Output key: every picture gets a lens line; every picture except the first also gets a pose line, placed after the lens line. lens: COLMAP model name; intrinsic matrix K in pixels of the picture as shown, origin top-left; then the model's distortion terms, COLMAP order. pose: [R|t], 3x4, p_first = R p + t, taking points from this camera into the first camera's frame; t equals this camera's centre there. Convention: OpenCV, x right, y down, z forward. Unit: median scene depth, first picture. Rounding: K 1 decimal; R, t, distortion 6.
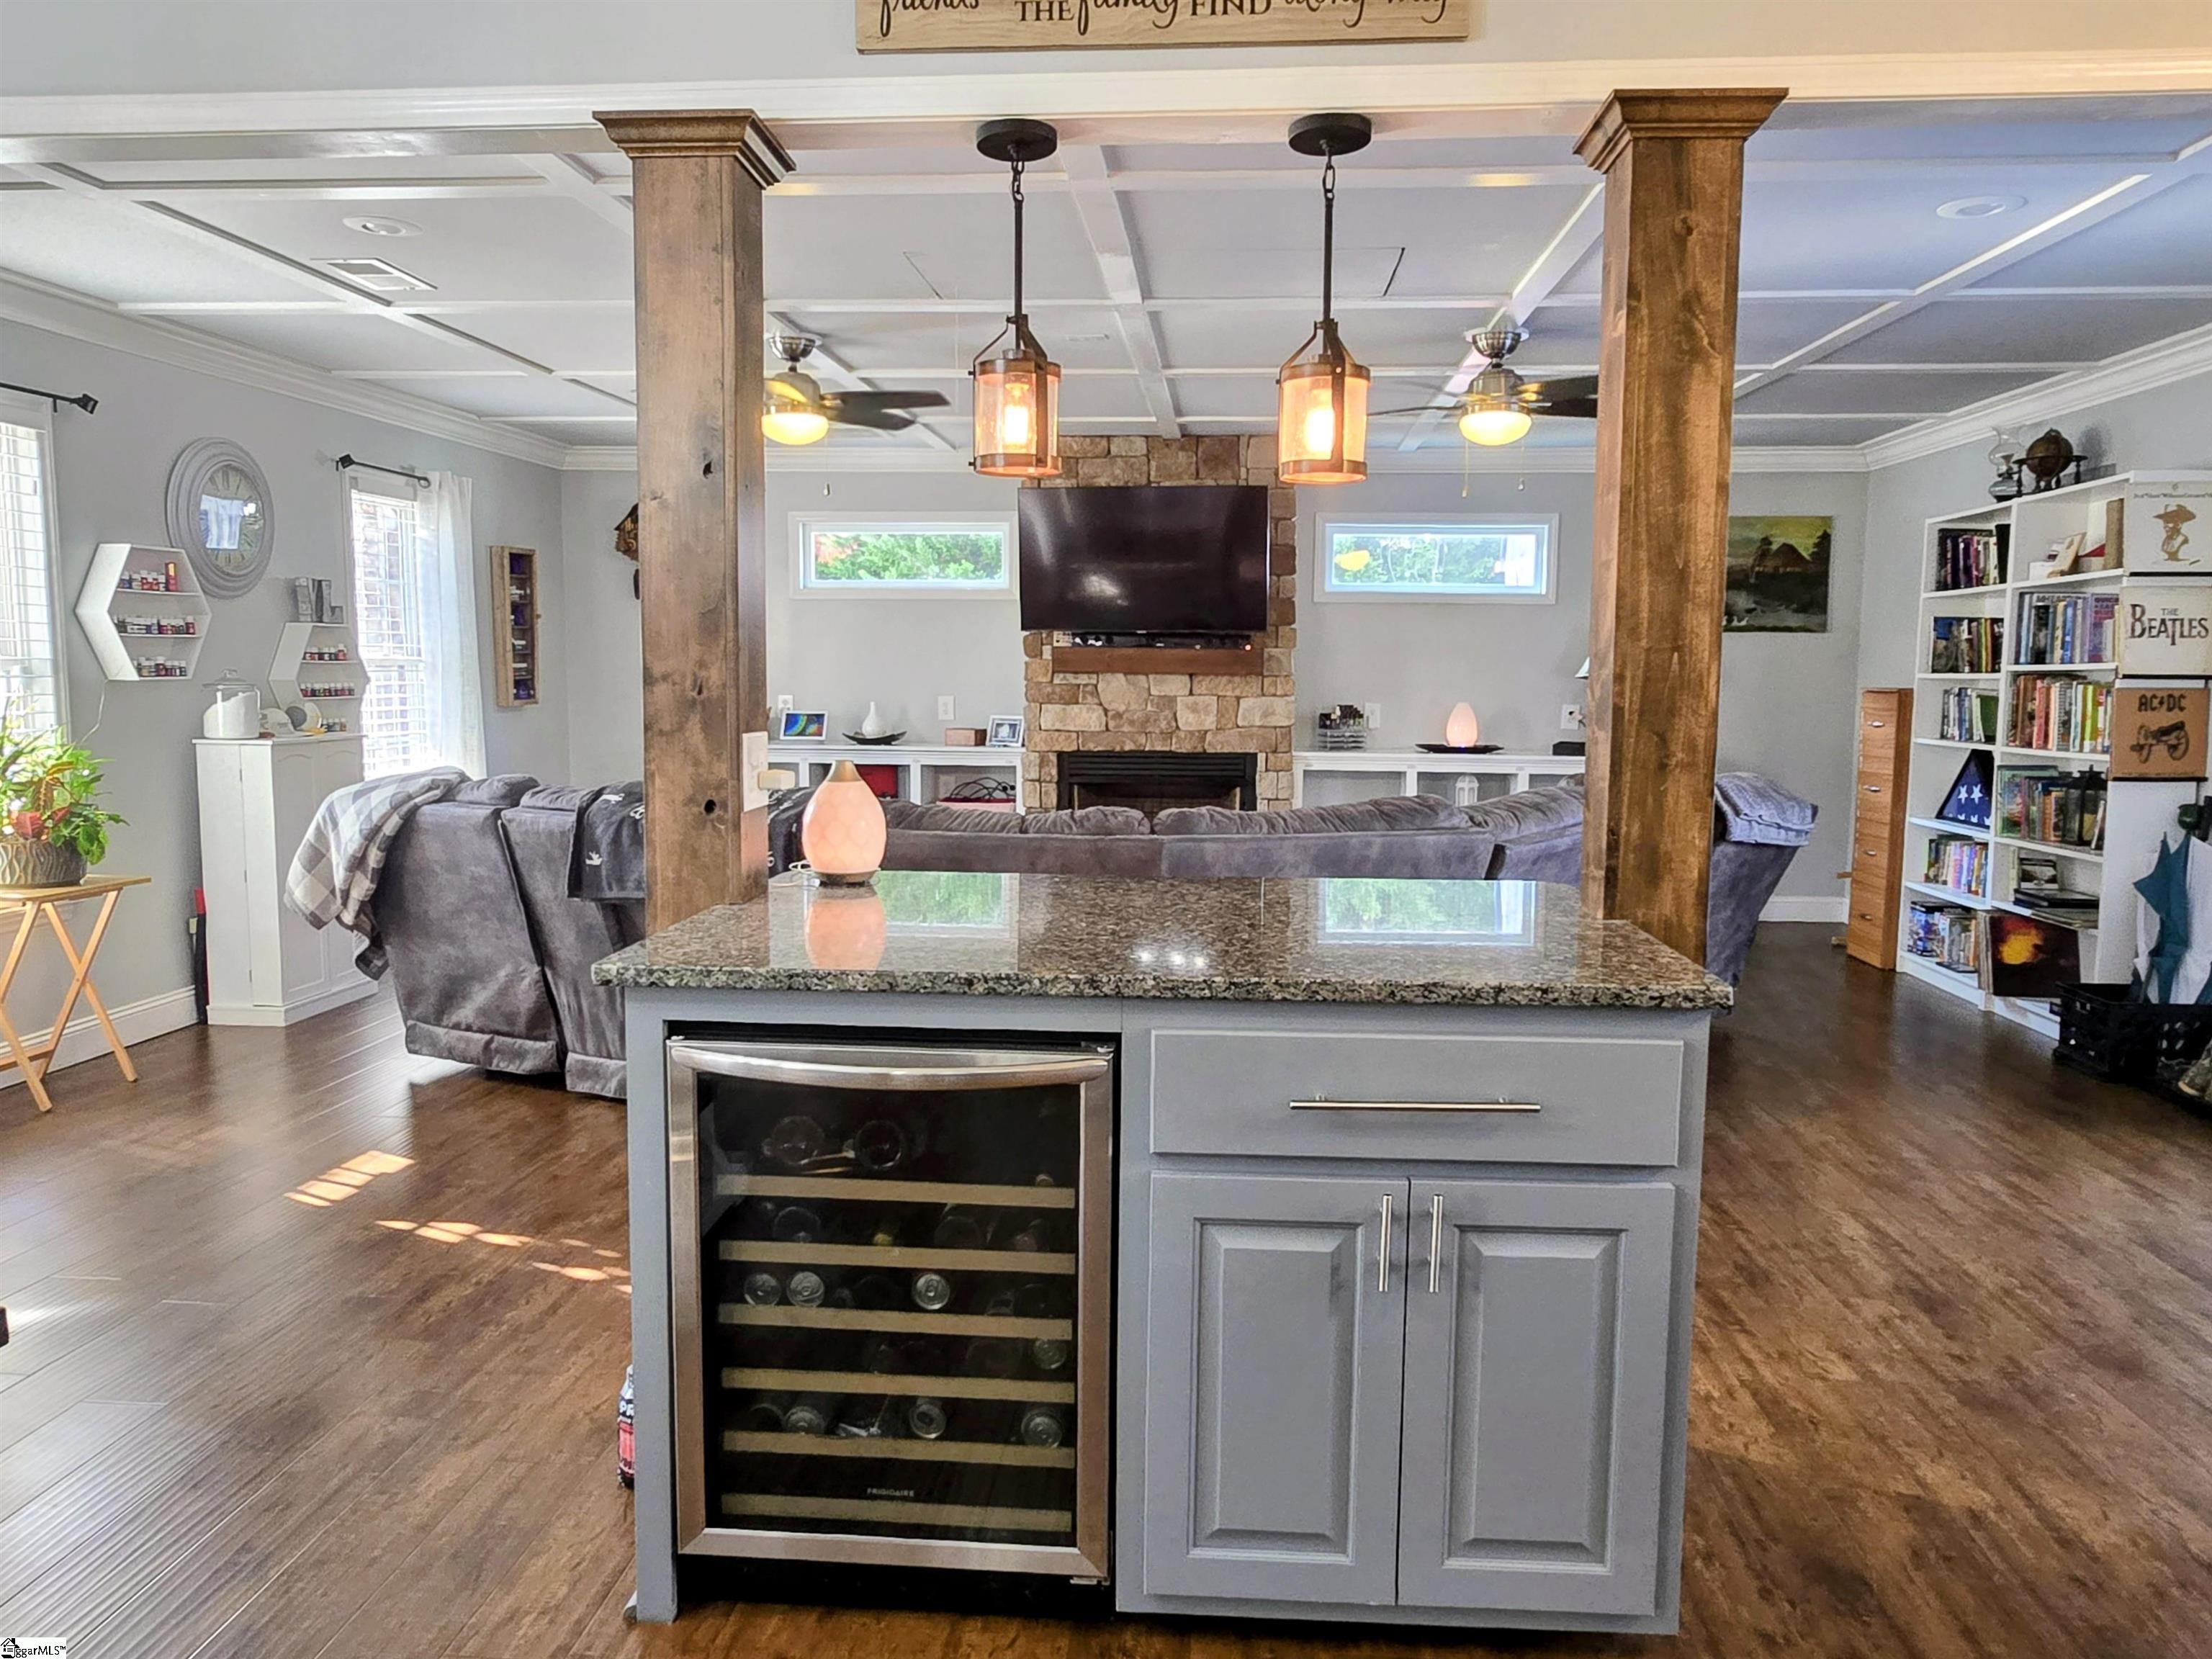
lens RADIAL K [[1544.1, 0, 1106.0], [0, 1544.1, 829.5], [0, 0, 1]] dist [-0.003777, 0.006040]
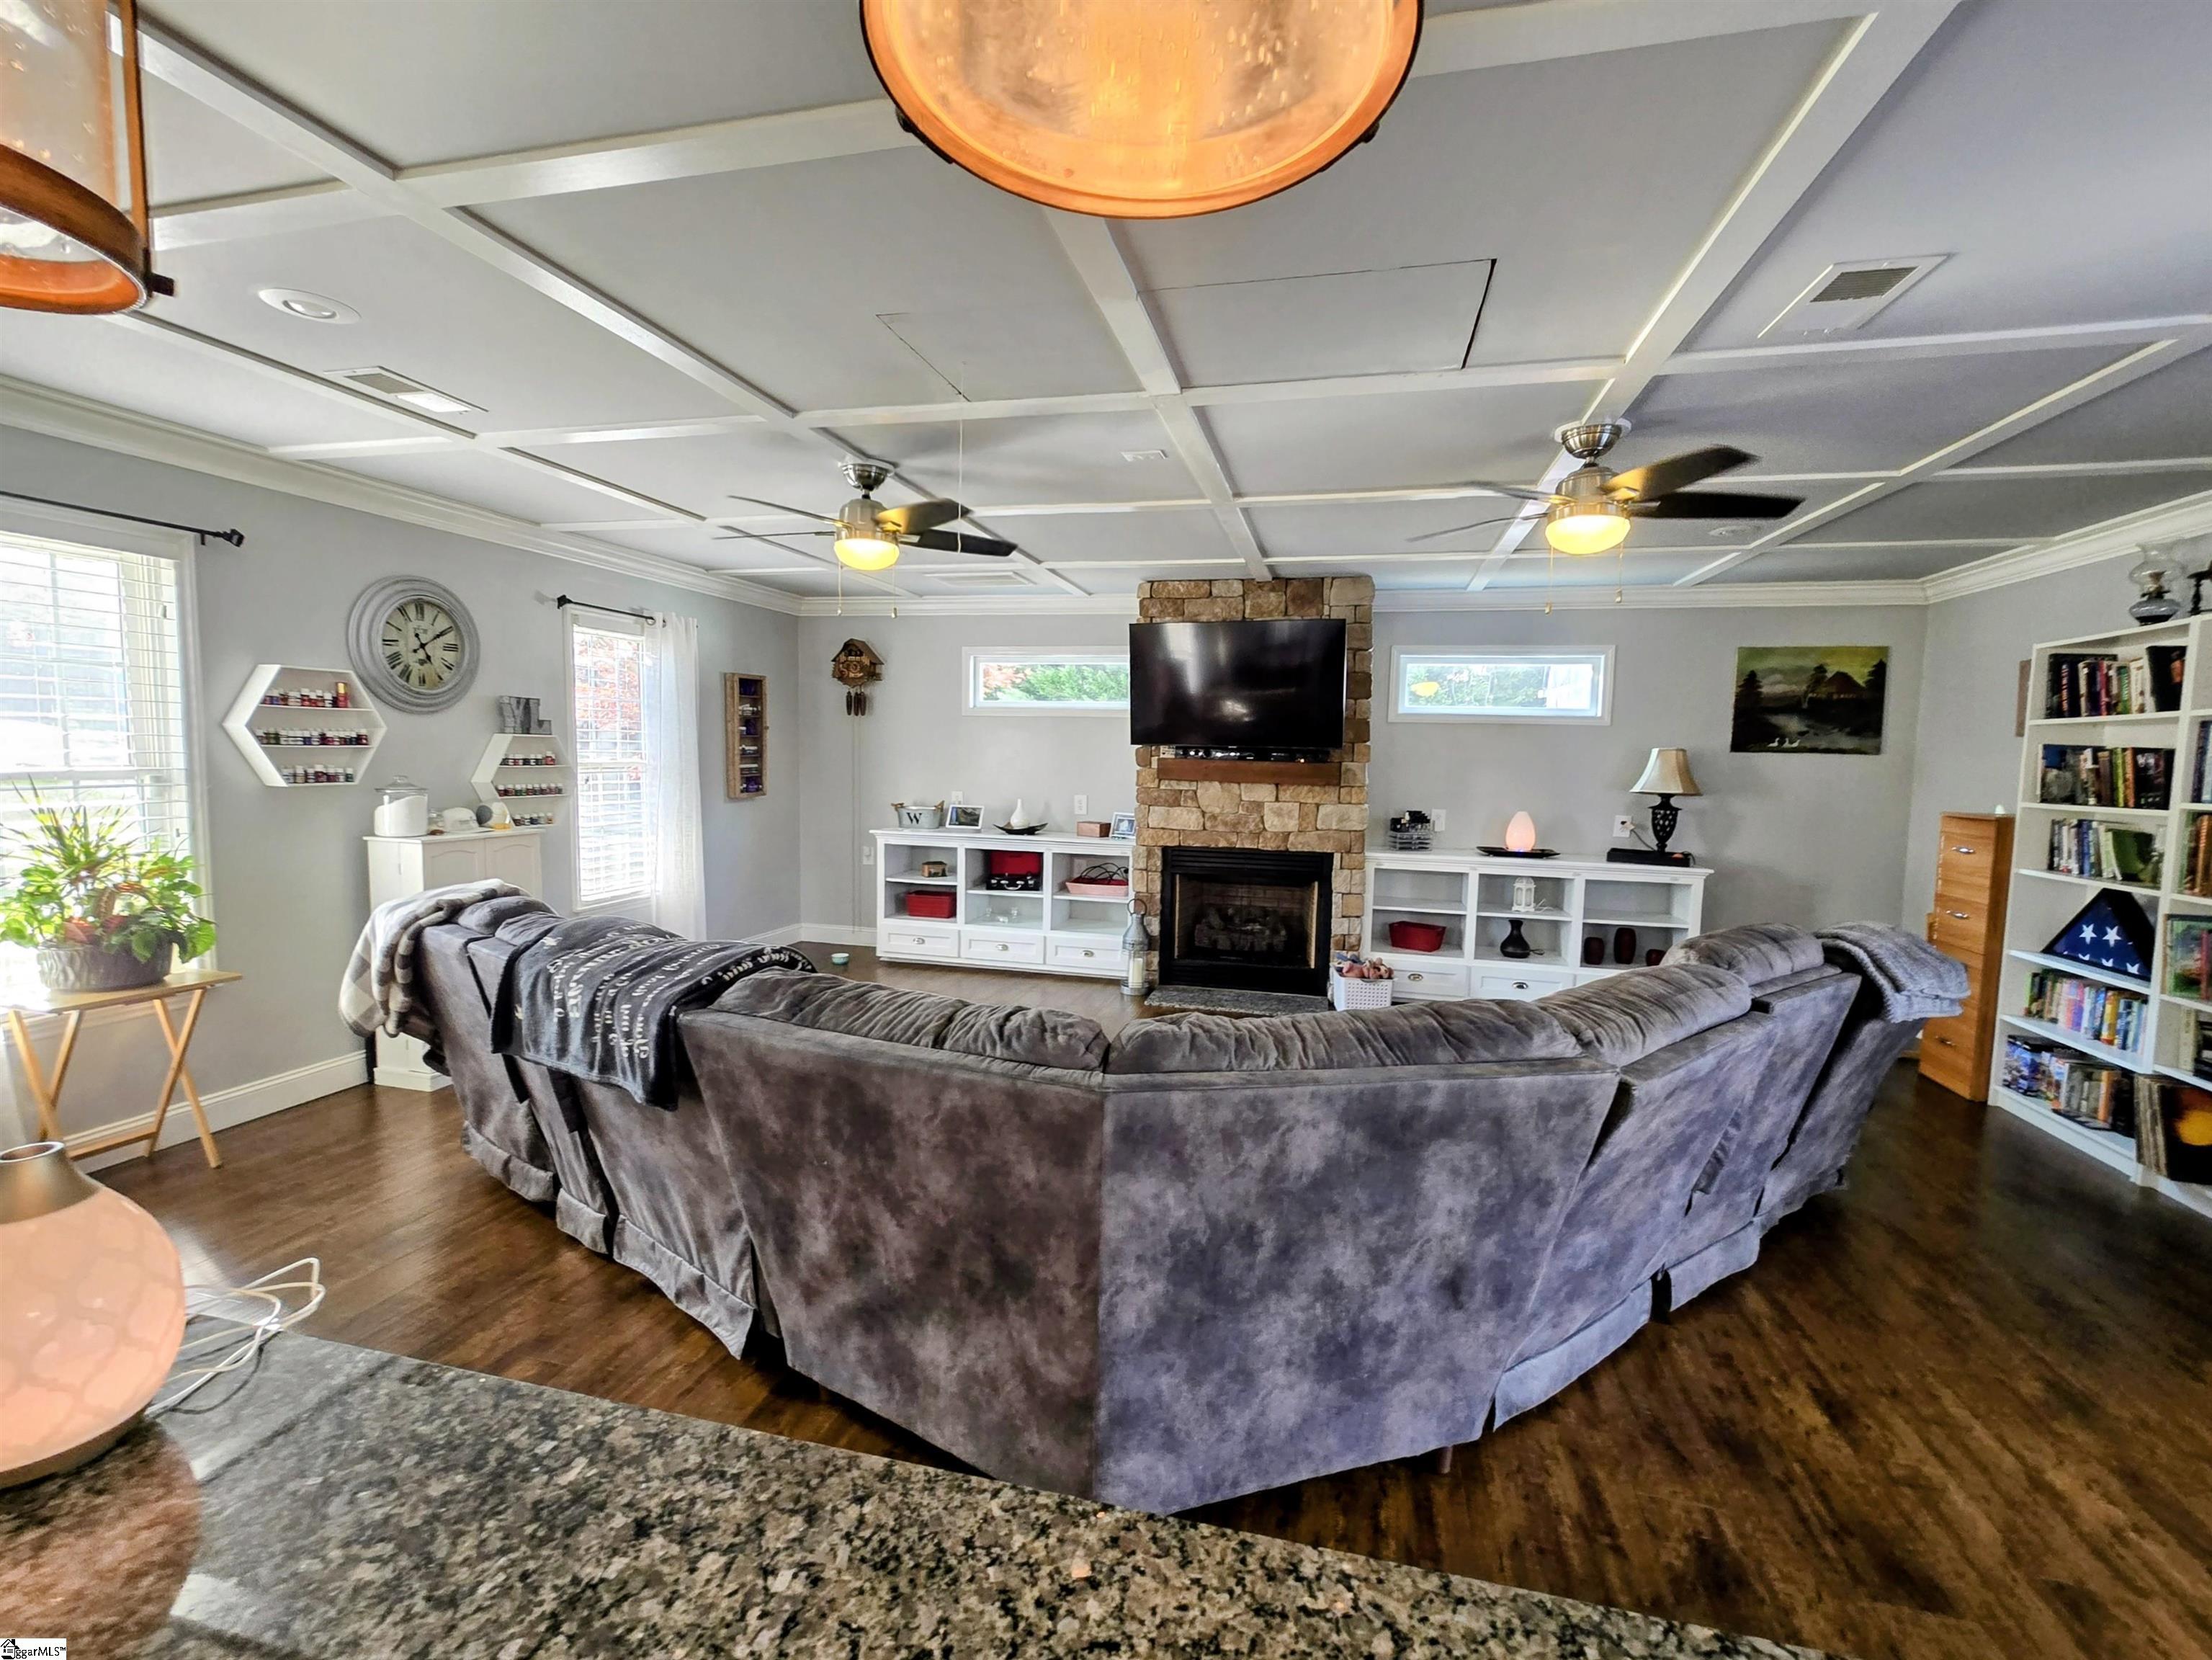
lens RADIAL K [[948.4, 0, 1121.7], [0, 948.4, 828.6], [0, 0, 1]] dist [-0.001495, 0.000359]
pose [[0.988214, 0.025527, -0.150932, 0.059181], [-0.029735, 0.999228, -0.025689, -0.055107], [0.150160, 0.029874, 0.988210, 0.342720]]
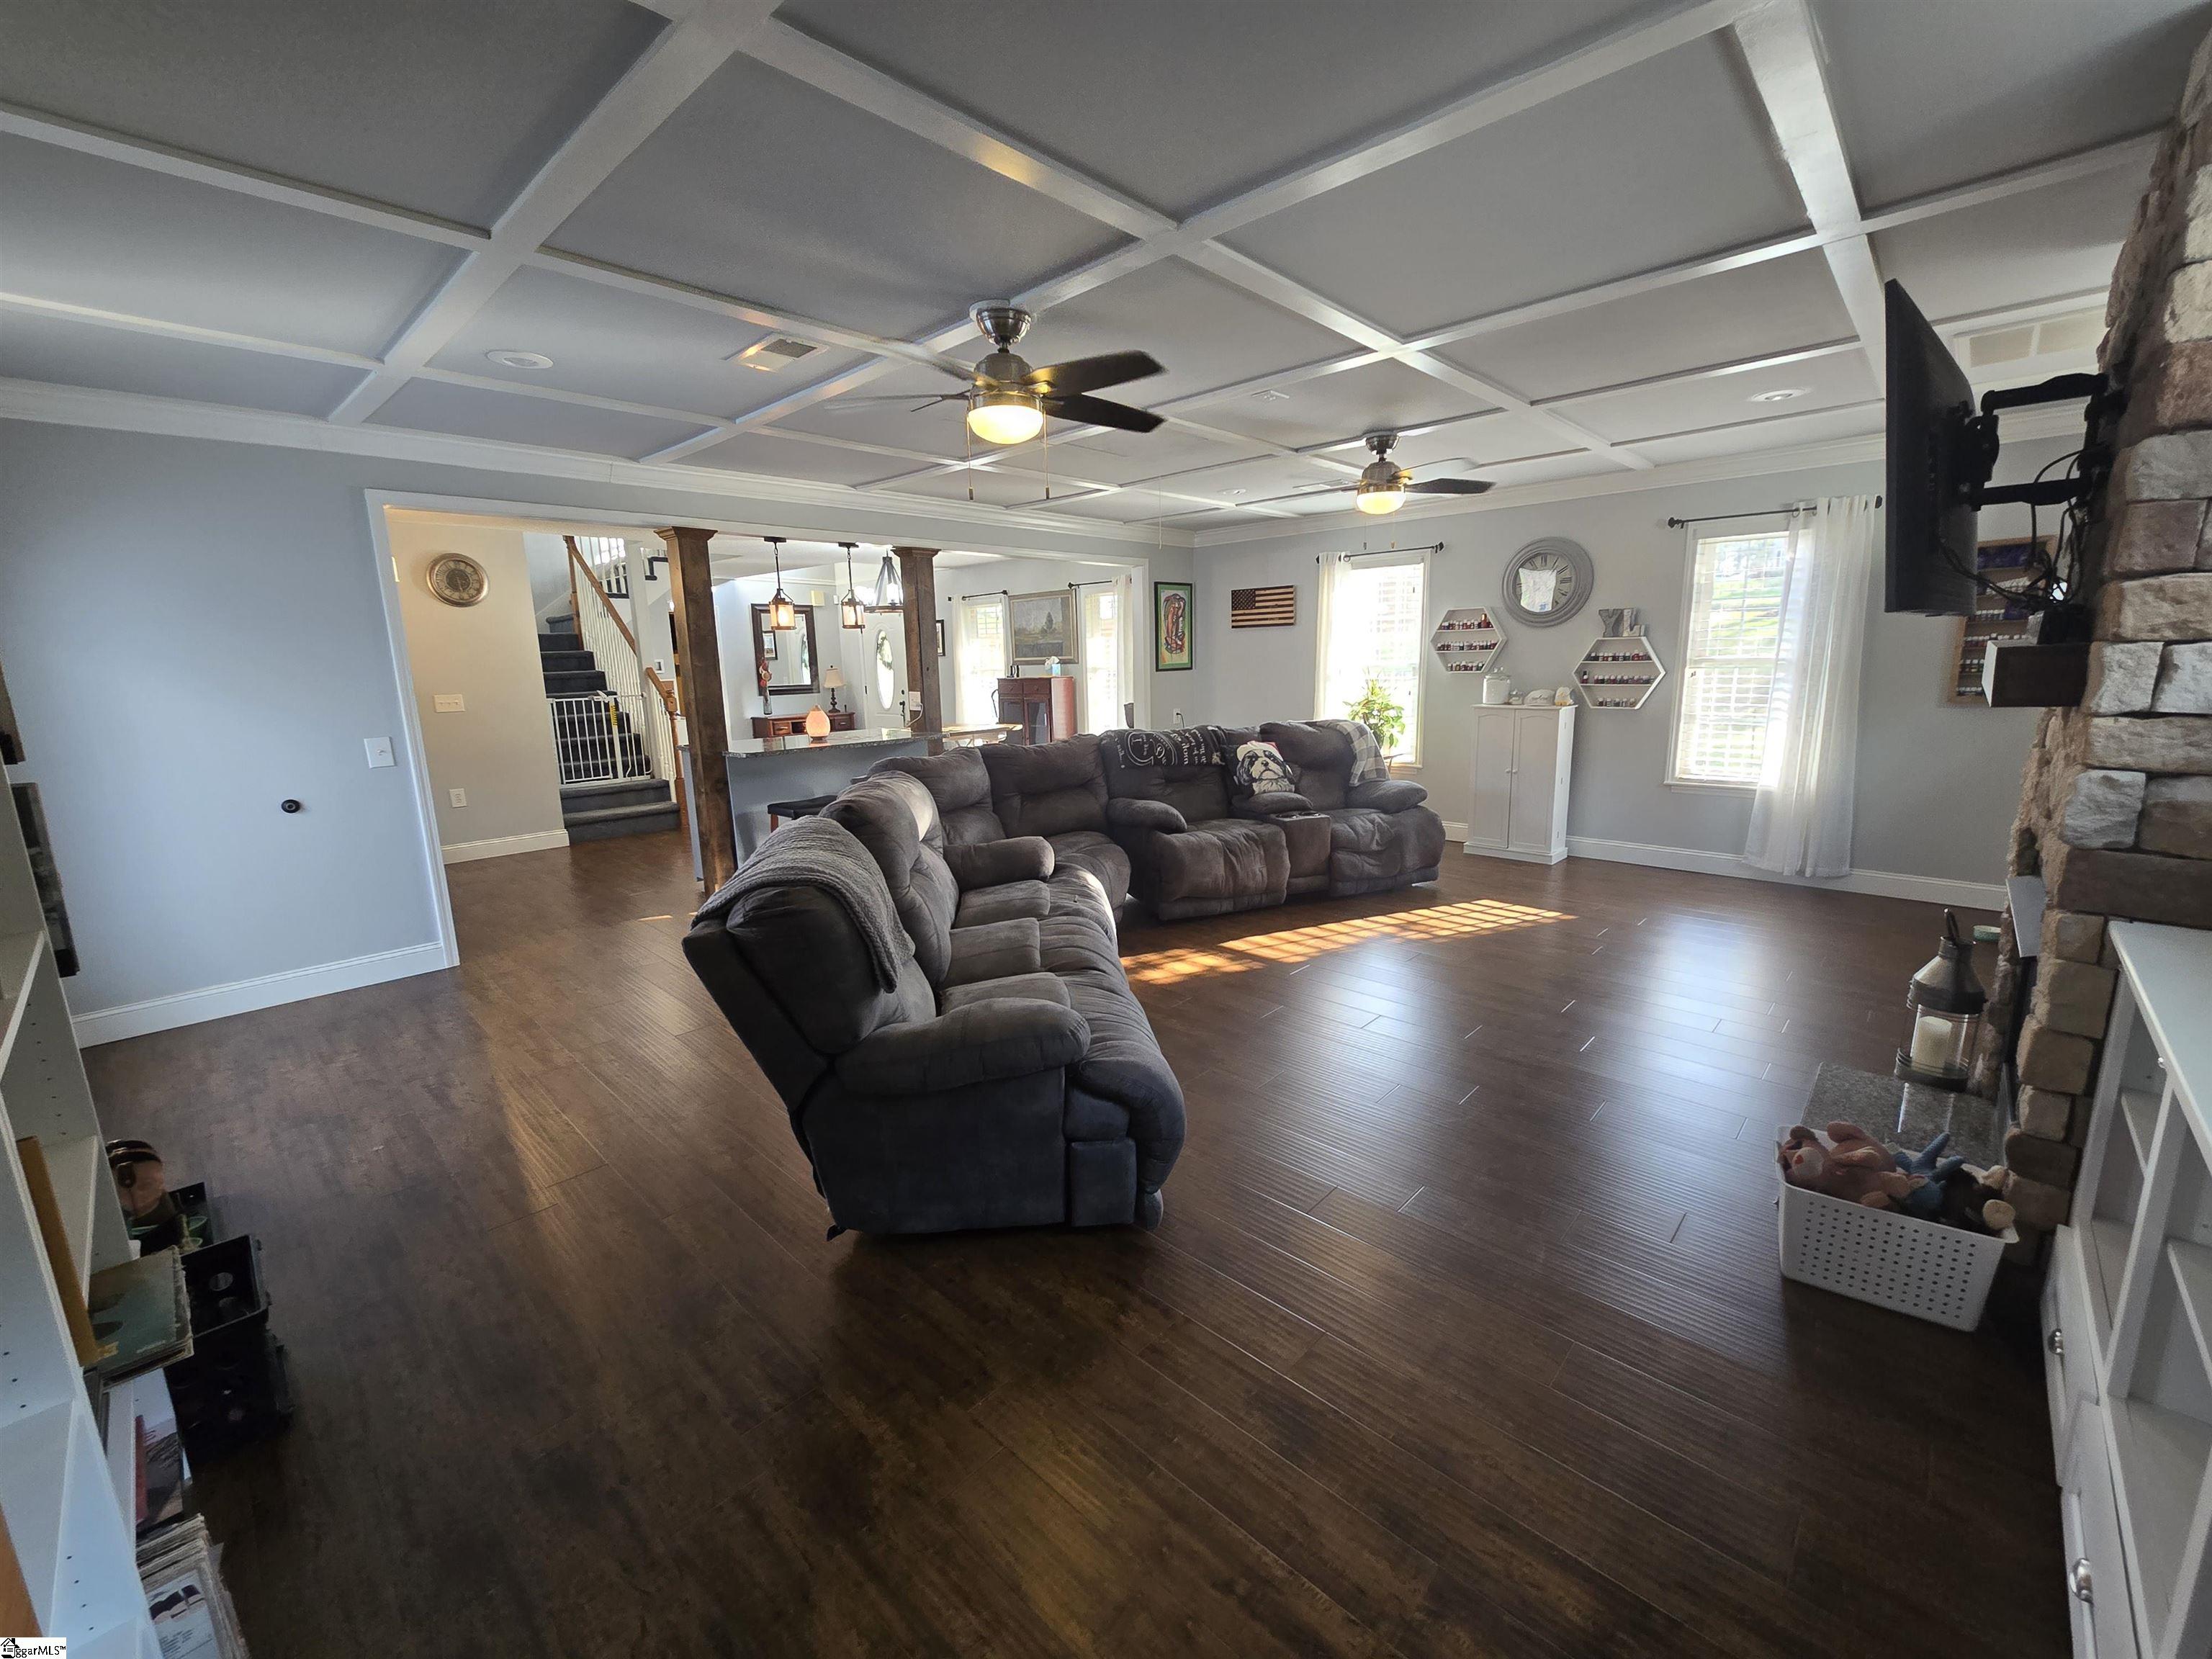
lens RADIAL K [[916.7, 0, 1106.0], [0, 916.7, 829.5], [0, 0, 1]] dist [0.001005, 0.000010]
pose [[-0.628895, 0.151638, -0.762560, 0.557161], [-0.065318, 0.967025, 0.246165, -0.139087], [0.774742, 0.204620, -0.598252, 1.187245]]
